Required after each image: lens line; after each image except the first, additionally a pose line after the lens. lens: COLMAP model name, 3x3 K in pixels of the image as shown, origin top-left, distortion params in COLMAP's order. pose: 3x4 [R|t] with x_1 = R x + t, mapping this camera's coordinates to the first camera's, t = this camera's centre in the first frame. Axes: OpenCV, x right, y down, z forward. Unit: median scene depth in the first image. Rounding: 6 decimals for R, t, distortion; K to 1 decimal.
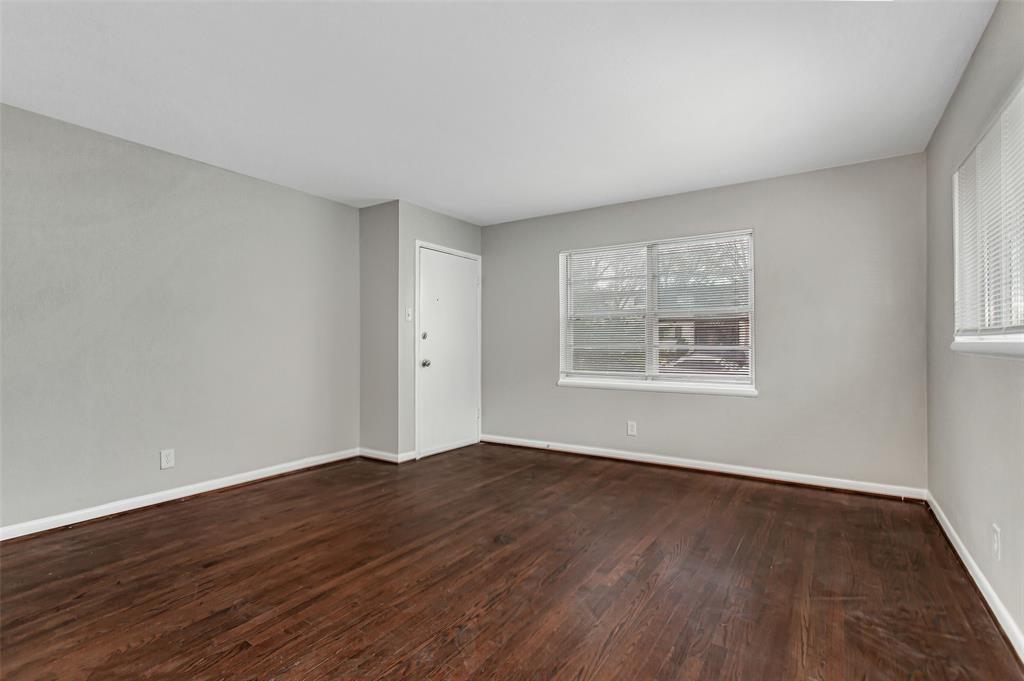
lens RADIAL K [[496.2, 0, 509.2], [0, 496.2, 333.2], [0, 0, 1]] dist [-0.001444, 0.002772]
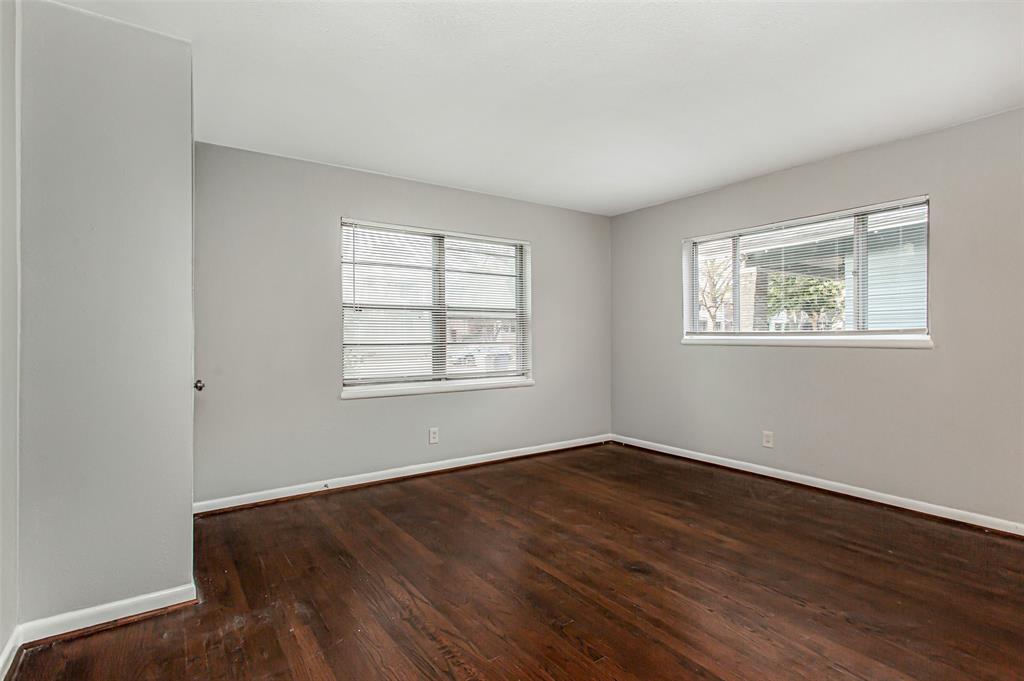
lens RADIAL K [[496.2, 0, 517.9], [0, 496.2, 342.1], [0, 0, 1]] dist [-0.001444, 0.002772]
pose [[0.372011, -0.013531, 0.928130, -0.848972], [-0.007794, 0.999813, 0.017700, 0.001114], [-0.928196, -0.013818, 0.371836, 0.822142]]
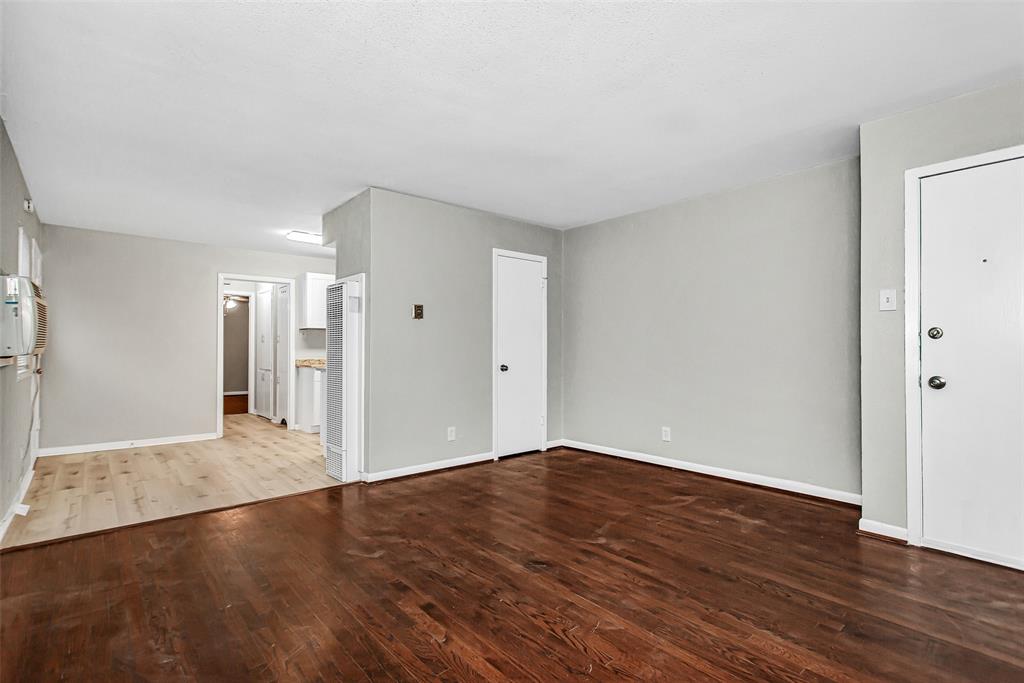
lens RADIAL K [[496.2, 0, 525.0], [0, 496.2, 337.8], [0, 0, 1]] dist [-0.001444, 0.002772]
pose [[-0.256222, -0.016590, -0.966476, 0.819331], [0.017056, 0.999619, -0.021680, 0.018515], [0.966467, -0.022039, -0.255842, 1.140636]]
